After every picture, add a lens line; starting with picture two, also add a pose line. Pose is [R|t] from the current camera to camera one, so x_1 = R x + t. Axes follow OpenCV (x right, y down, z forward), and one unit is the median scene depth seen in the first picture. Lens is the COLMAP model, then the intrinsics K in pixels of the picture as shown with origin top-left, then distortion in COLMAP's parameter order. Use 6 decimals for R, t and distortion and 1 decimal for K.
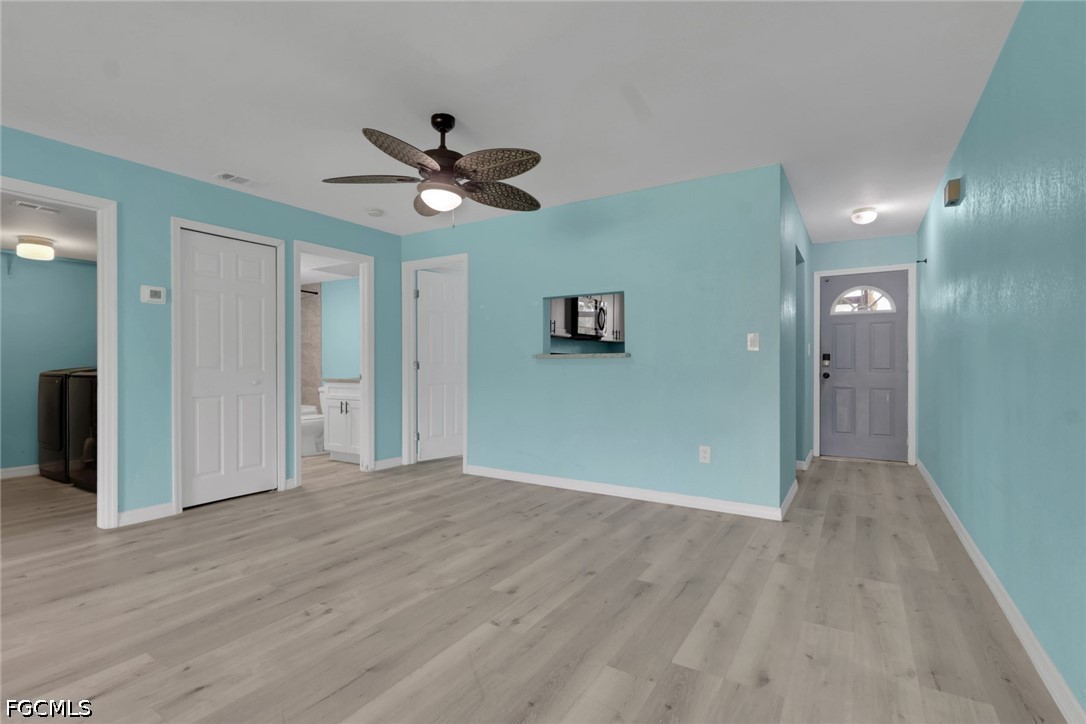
lens RADIAL K [[511.6, 0, 546.0], [0, 511.6, 362.6], [0, 0, 1]] dist [-0.002022, -0.000327]
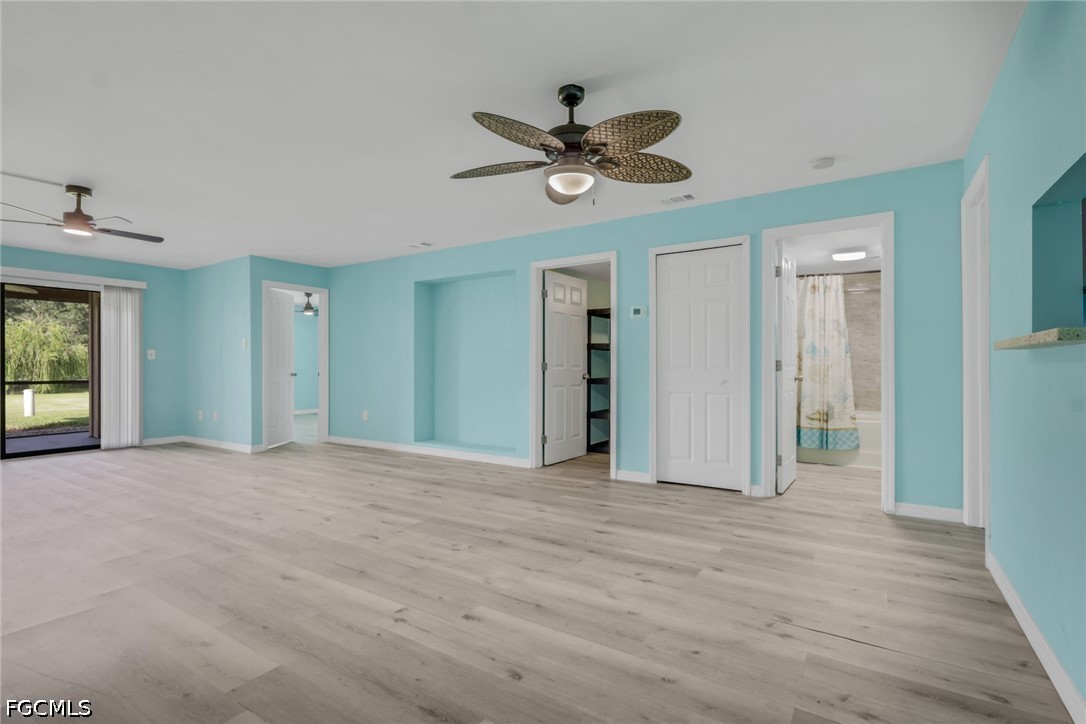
lens RADIAL K [[511.6, 0, 539.6], [0, 511.6, 363.5], [0, 0, 1]] dist [-0.002022, -0.000327]
pose [[-0.027376, -0.004413, -0.999615, 0.671217], [0.008386, 0.999954, -0.004644, 0.004574], [0.999590, -0.008510, -0.027338, 0.929605]]
